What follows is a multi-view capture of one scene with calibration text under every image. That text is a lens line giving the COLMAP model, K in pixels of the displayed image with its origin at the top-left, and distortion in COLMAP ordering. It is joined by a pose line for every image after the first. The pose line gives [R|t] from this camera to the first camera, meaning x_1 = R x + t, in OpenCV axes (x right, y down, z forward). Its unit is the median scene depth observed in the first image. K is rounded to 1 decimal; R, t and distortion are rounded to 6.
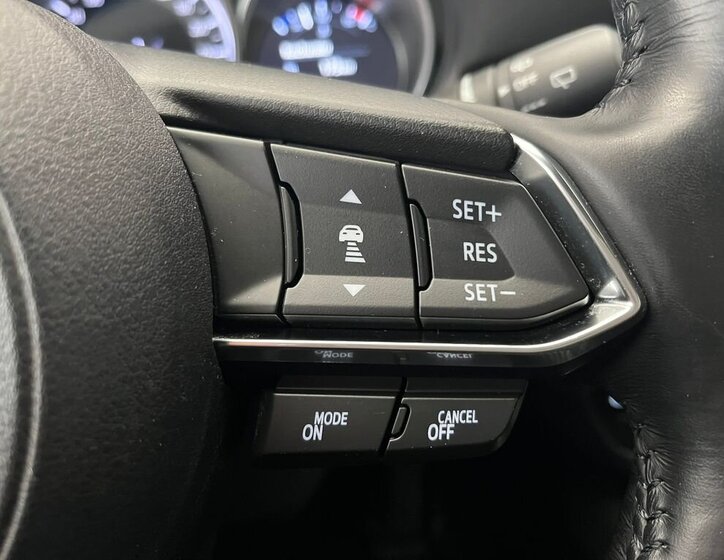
lens RADIAL K [[593.1, 0, 362.7], [0, 593.1, 263.5], [0, 0, 1]] dist [-0.000281, 0.001860]
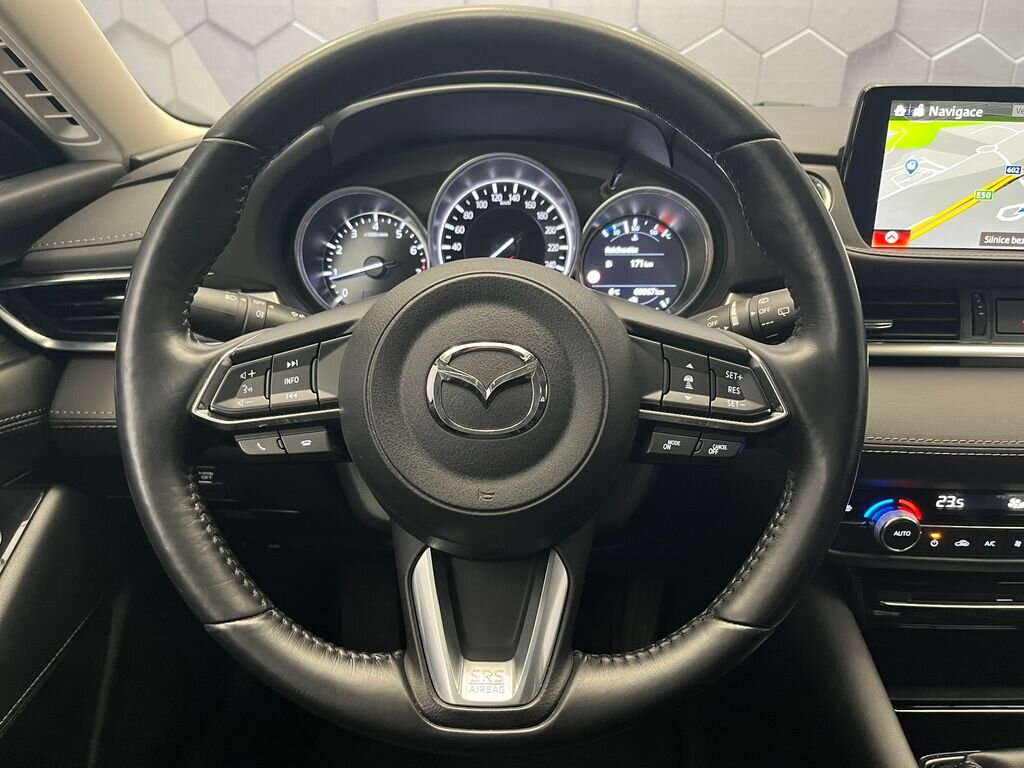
lens RADIAL K [[771.6, 0, 518.9], [0, 771.6, 378.6], [0, 0, 1]] dist [0.037335, -0.080498]
pose [[0.991210, 0.116243, -0.063164, -0.597698], [-0.119683, 0.991358, -0.053713, 0.248168], [0.056374, 0.060800, 0.996557, -2.765258]]
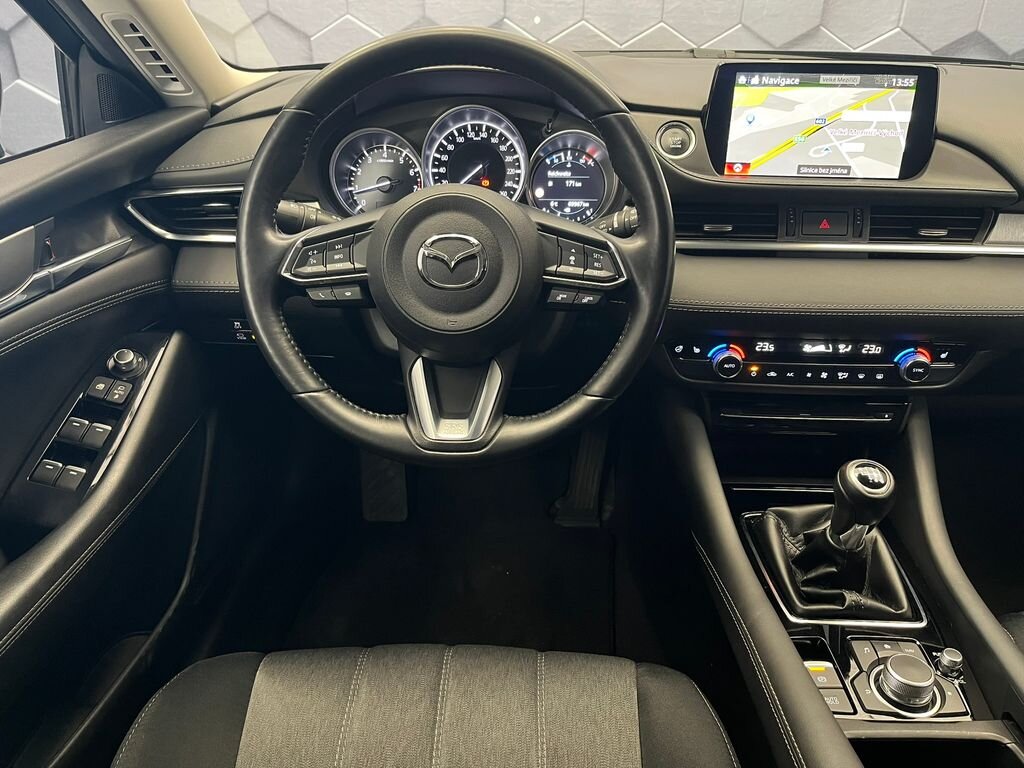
lens RADIAL K [[771.6, 0, 518.9], [0, 771.6, 378.6], [0, 0, 1]] dist [0.037335, -0.080498]
pose [[0.989506, 0.133400, -0.055518, 0.030922], [-0.129890, 0.989546, 0.062660, 0.590290], [0.063296, -0.054791, 0.996490, -5.400882]]
